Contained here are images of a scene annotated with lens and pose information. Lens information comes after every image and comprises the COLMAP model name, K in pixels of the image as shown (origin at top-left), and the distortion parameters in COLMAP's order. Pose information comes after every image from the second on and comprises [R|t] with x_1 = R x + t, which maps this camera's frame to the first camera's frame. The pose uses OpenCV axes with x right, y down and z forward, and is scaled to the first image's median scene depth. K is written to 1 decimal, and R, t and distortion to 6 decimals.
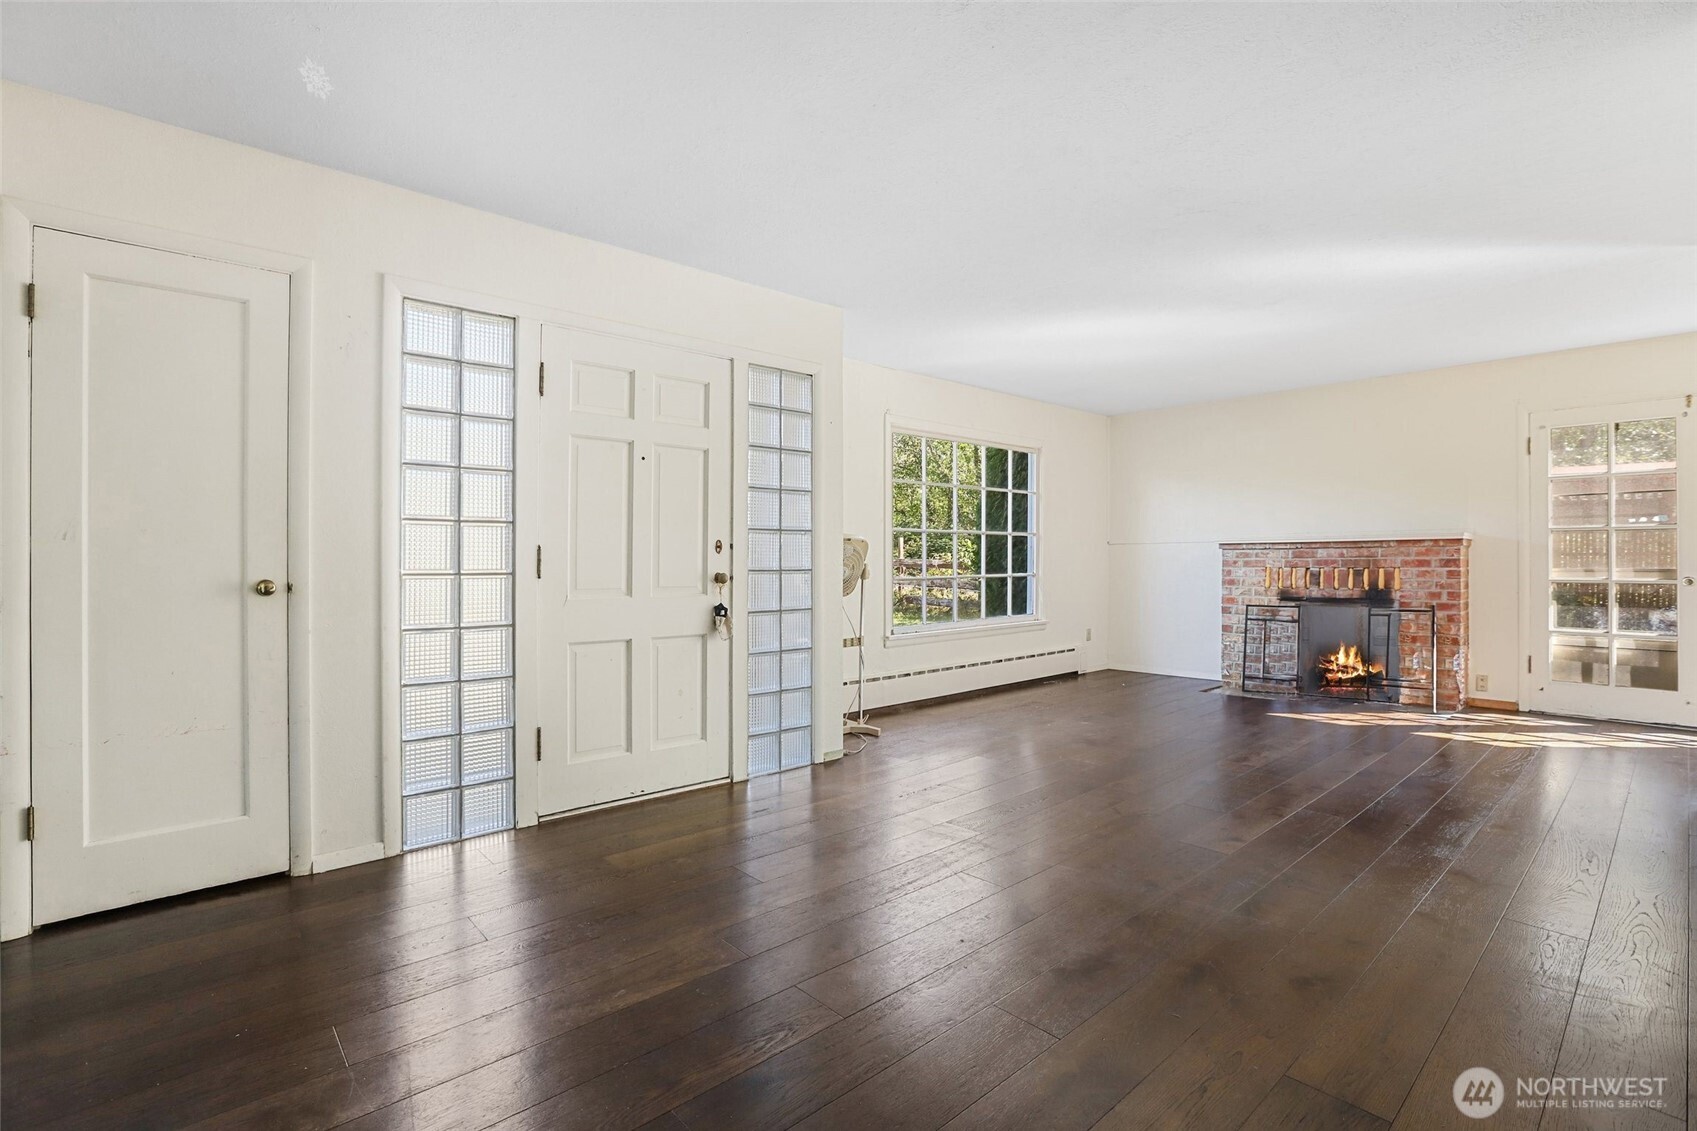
lens RADIAL K [[776.3, 0, 848.9], [0, 776.3, 564.3], [0, 0, 1]] dist [-0.017335, 0.001842]
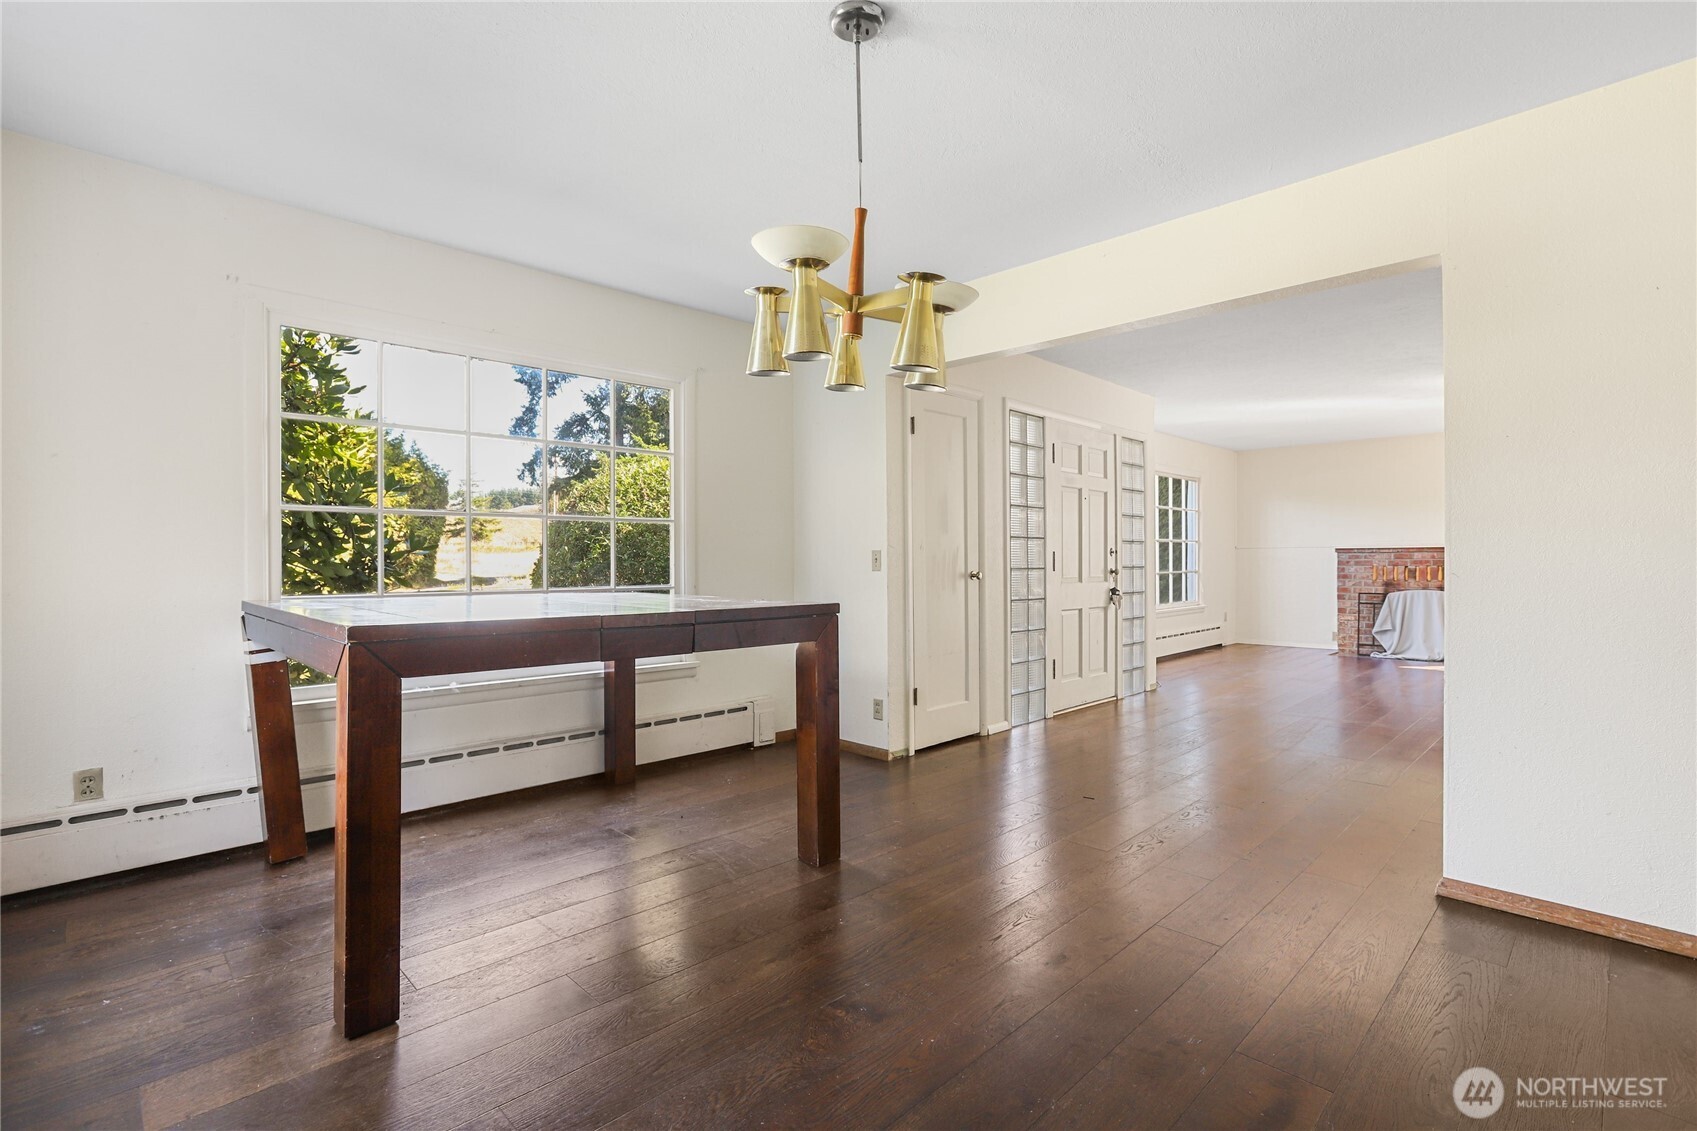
lens RADIAL K [[776.3, 0, 846.7], [0, 776.3, 566.9], [0, 0, 1]] dist [-0.017335, 0.001842]
pose [[0.998822, -0.000343, 0.048522, -0.495997], [0.000219, 0.999997, 0.002550, 0.002230], [-0.048523, -0.002536, 0.998819, -0.354010]]
